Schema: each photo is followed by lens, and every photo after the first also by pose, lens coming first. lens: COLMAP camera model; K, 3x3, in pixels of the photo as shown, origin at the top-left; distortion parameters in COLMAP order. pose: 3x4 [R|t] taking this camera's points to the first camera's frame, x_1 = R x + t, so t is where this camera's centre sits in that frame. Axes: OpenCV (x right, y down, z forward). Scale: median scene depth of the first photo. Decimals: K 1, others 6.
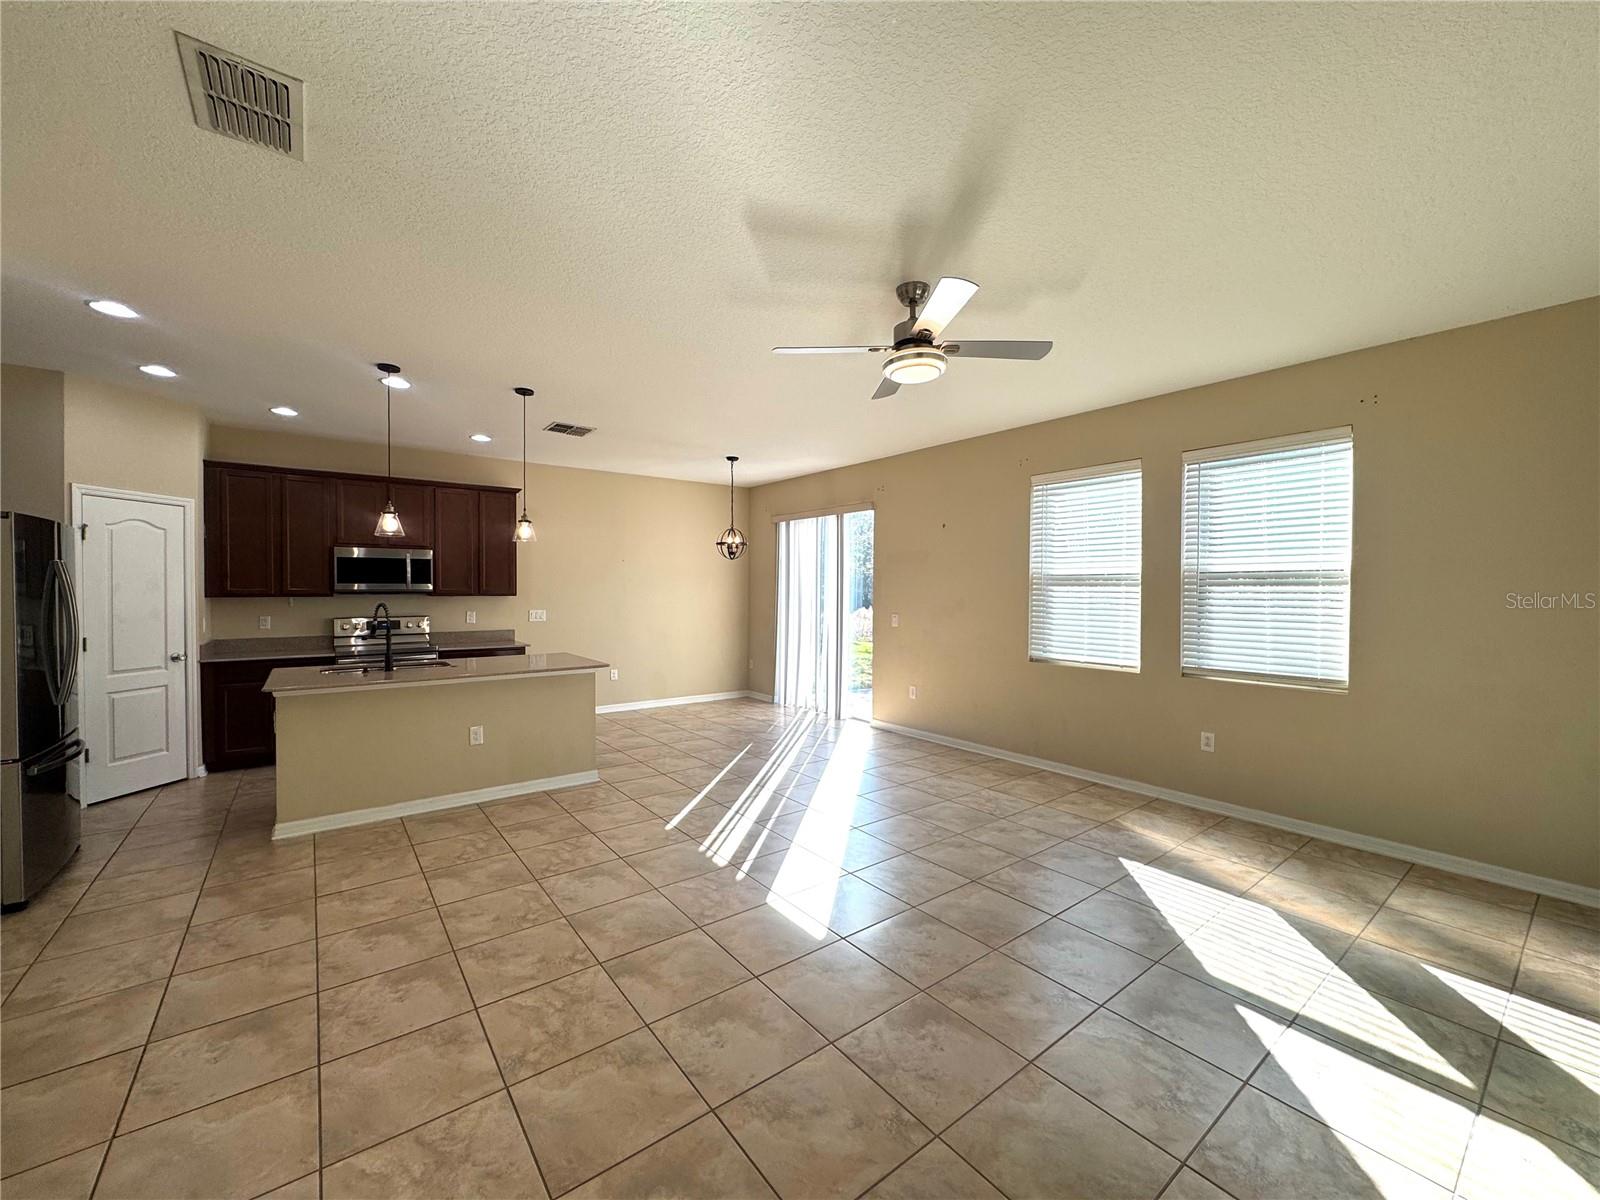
lens RADIAL K [[637.7, 0, 801.7], [0, 637.7, 602.6], [0, 0, 1]] dist [-0.002571, 0.000300]
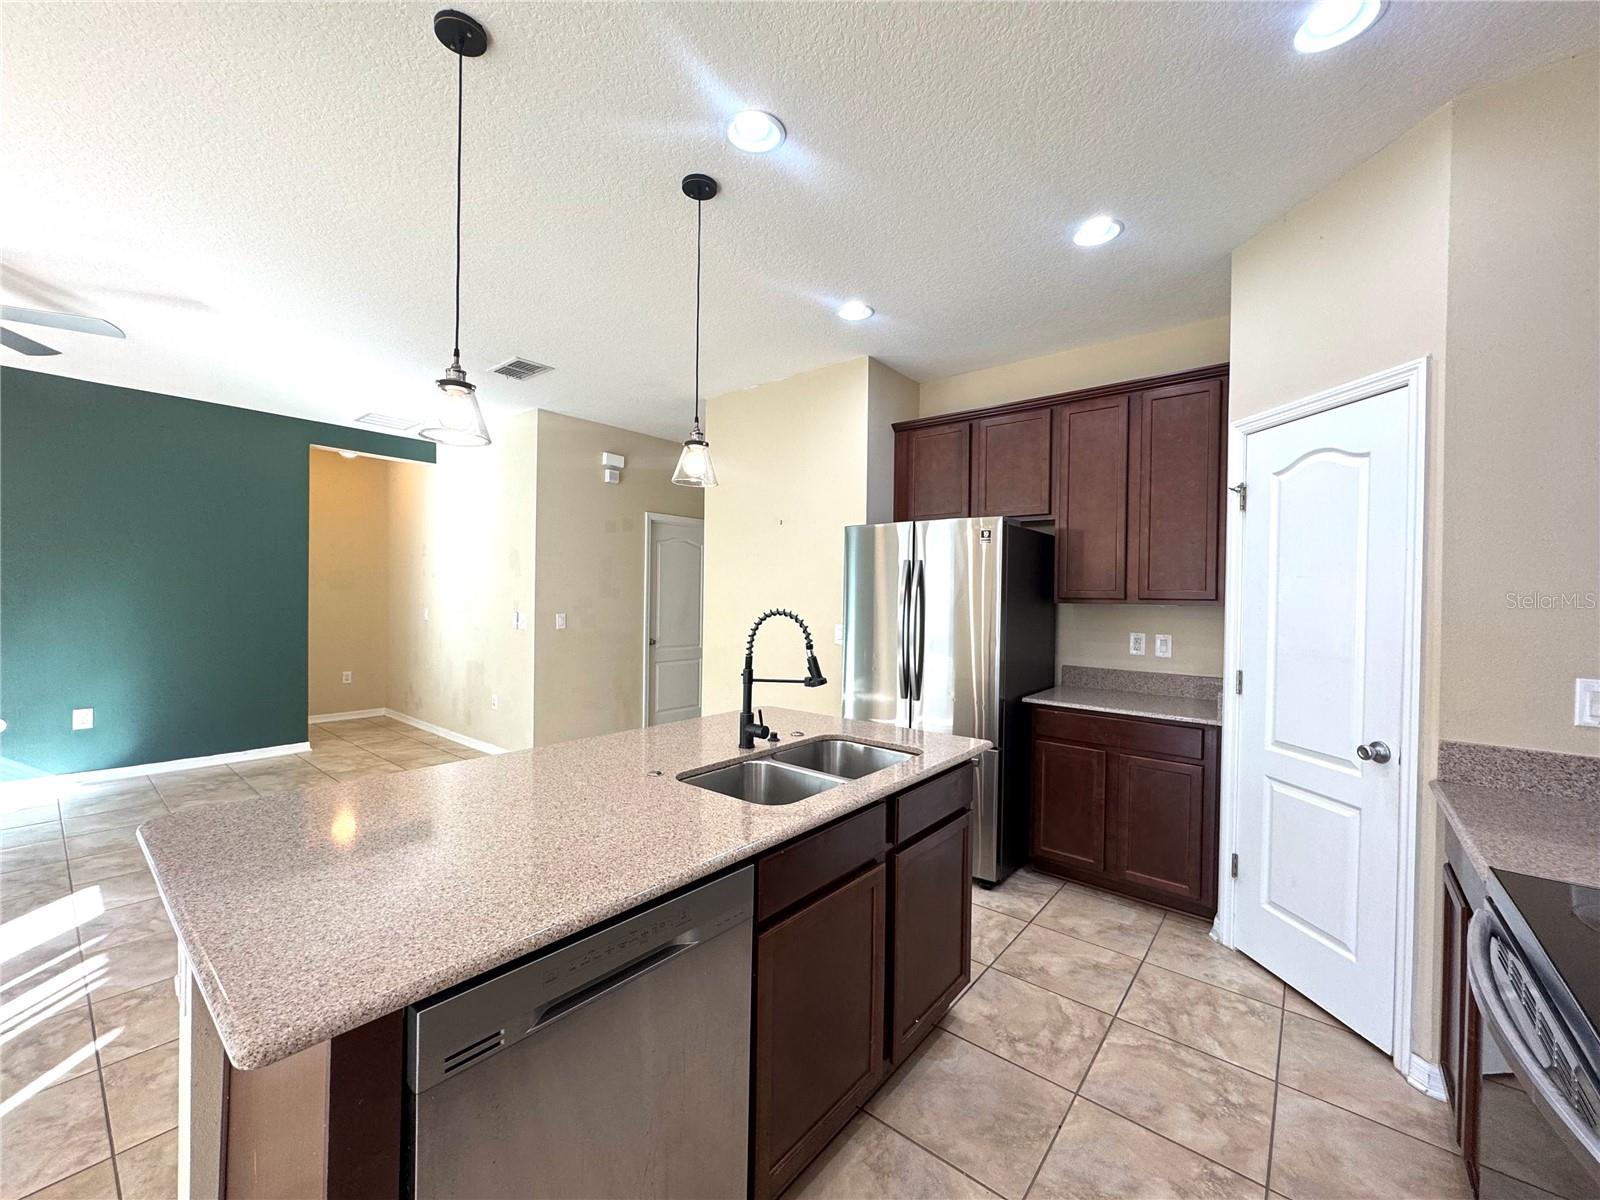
lens RADIAL K [[637.7, 0, 798.6], [0, 637.7, 598.4], [0, 0, 1]] dist [-0.002571, 0.000300]
pose [[-0.974432, -0.016510, -0.224074, -0.604742], [-0.023138, 0.999368, 0.026984, -0.020325], [0.223487, 0.031479, -0.974198, 1.557656]]
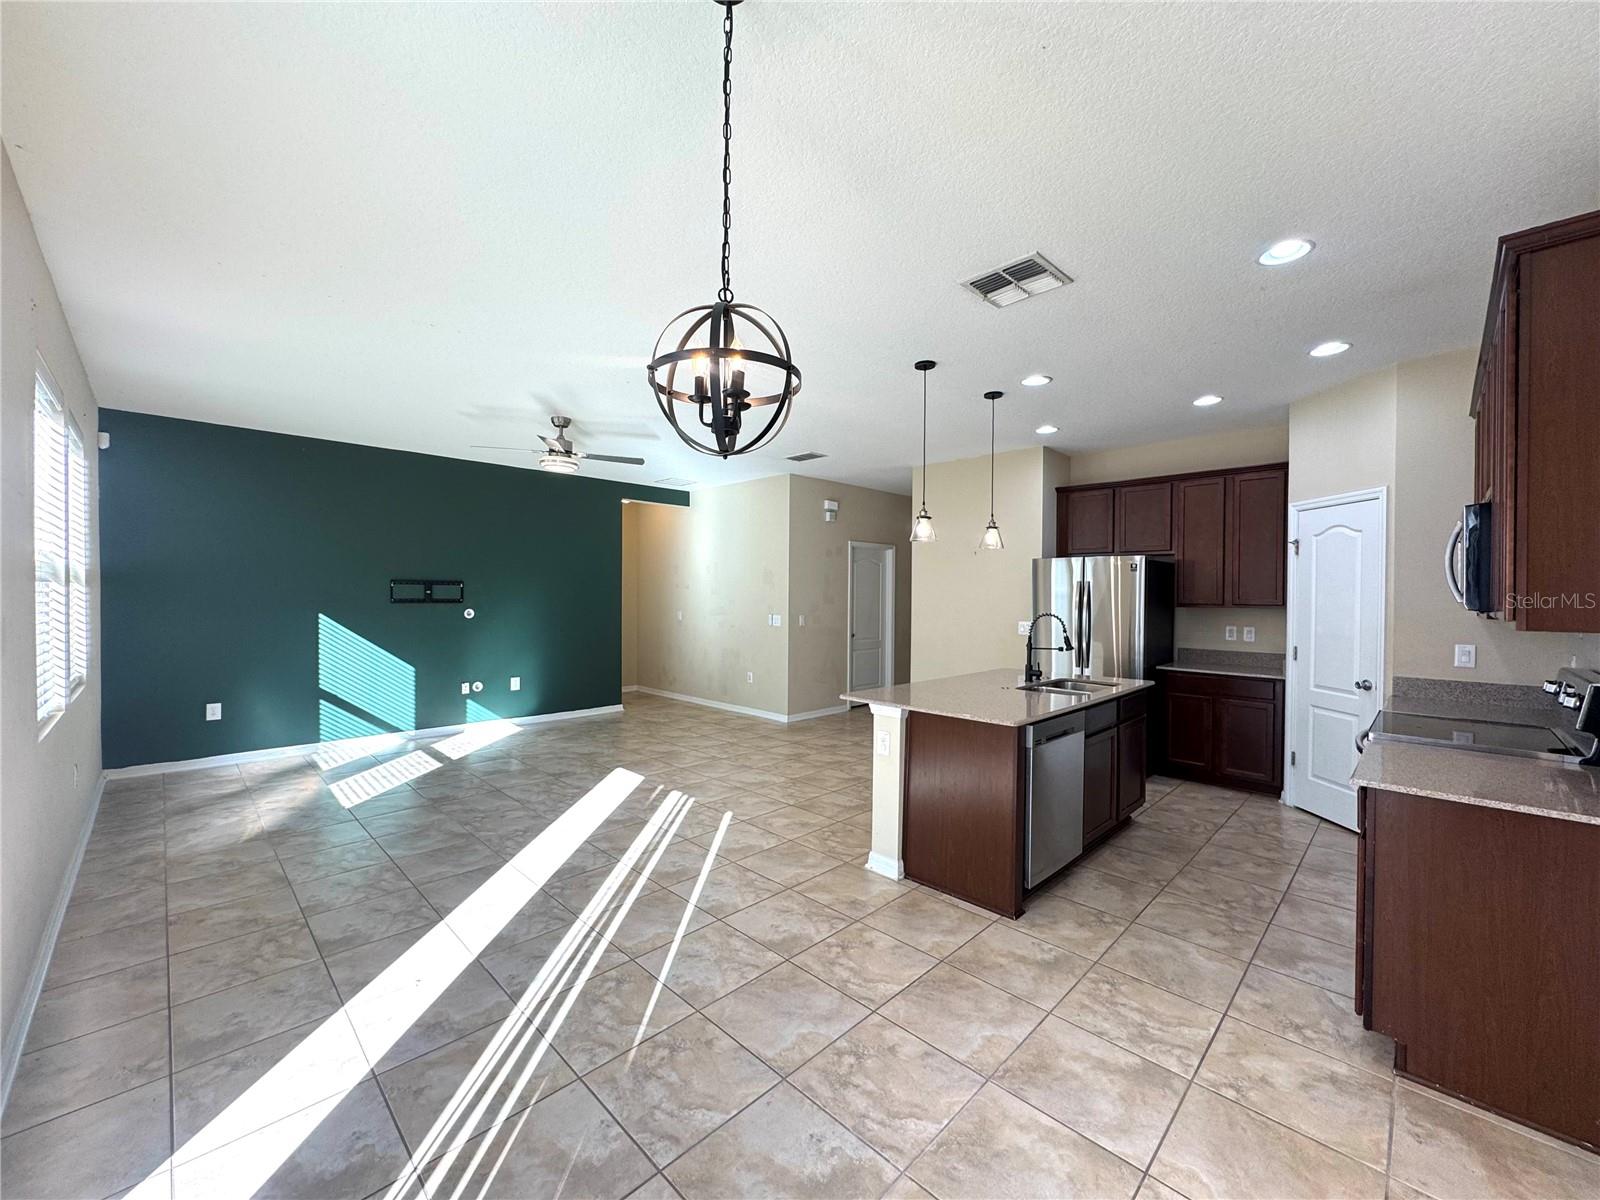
lens RADIAL K [[637.7, 0, 800.0], [0, 637.7, 598.2], [0, 0, 1]] dist [-0.002571, 0.000300]
pose [[-0.991385, -0.010197, -0.130580, -0.177476], [-0.014037, 0.999495, 0.028518, -0.045050], [0.130223, 0.030105, -0.991028, 2.022013]]
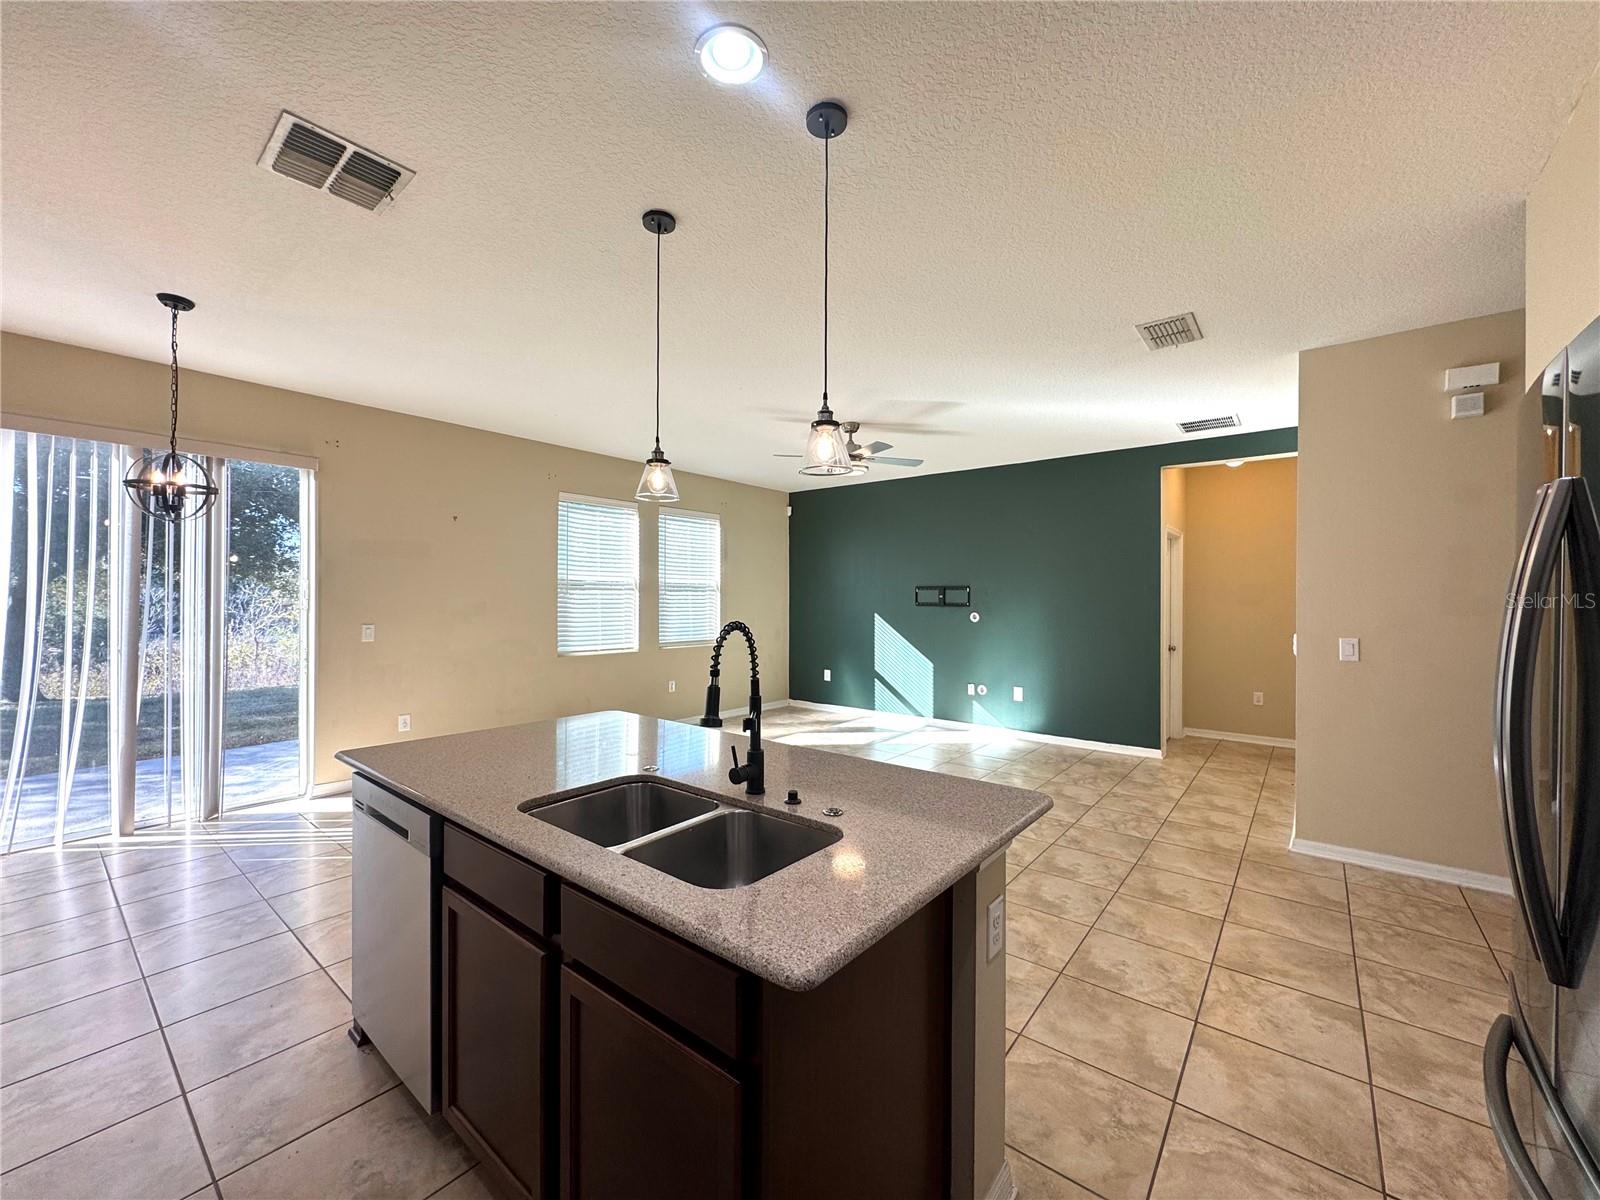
lens RADIAL K [[637.7, 0, 798.4], [0, 637.7, 600.9], [0, 0, 1]] dist [-0.002571, 0.000300]
pose [[-0.232528, -0.006410, 0.972569, -1.093688], [0.015323, 0.999830, 0.010253, -0.014570], [-0.972469, 0.017287, -0.232390, 1.120317]]
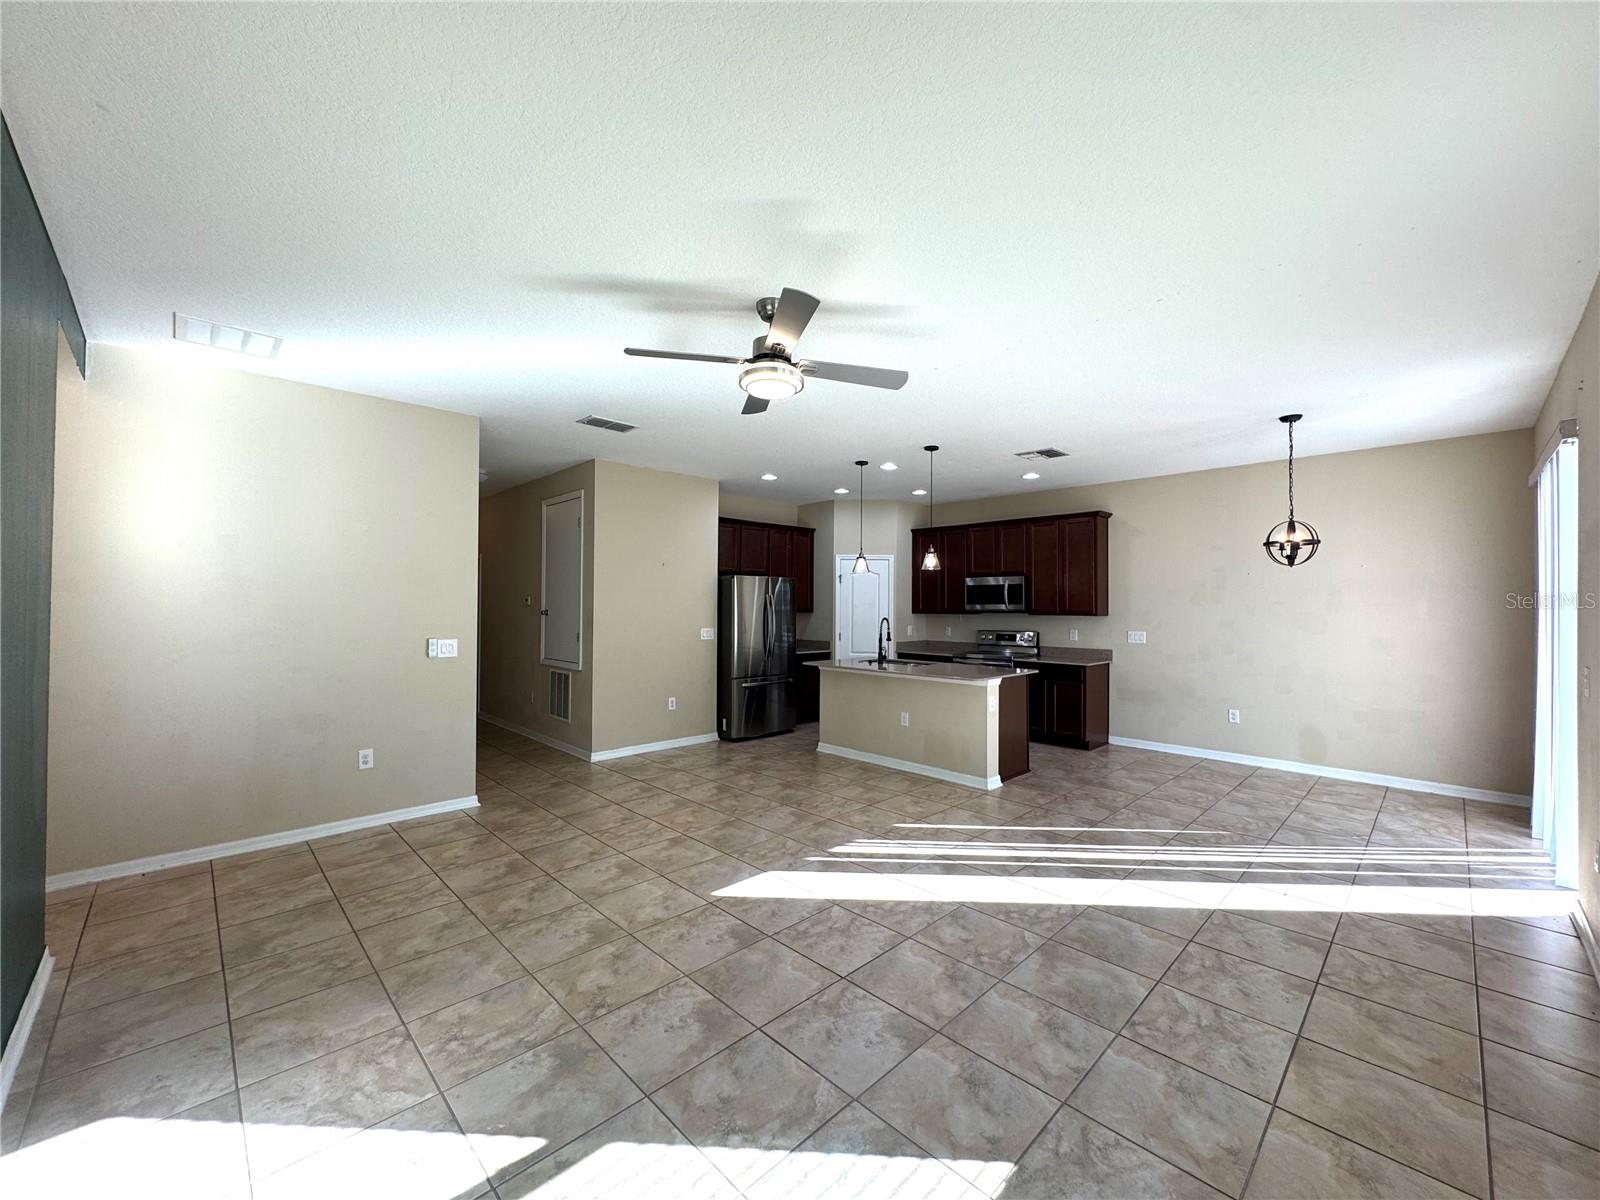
lens RADIAL K [[637.7, 0, 797.6], [0, 637.7, 603.2], [0, 0, 1]] dist [-0.002571, 0.000300]
pose [[0.112901, -0.007235, -0.993580, 0.836134], [-0.026792, 0.999588, -0.010323, -0.012024], [0.993245, 0.027786, 0.112660, 0.673547]]
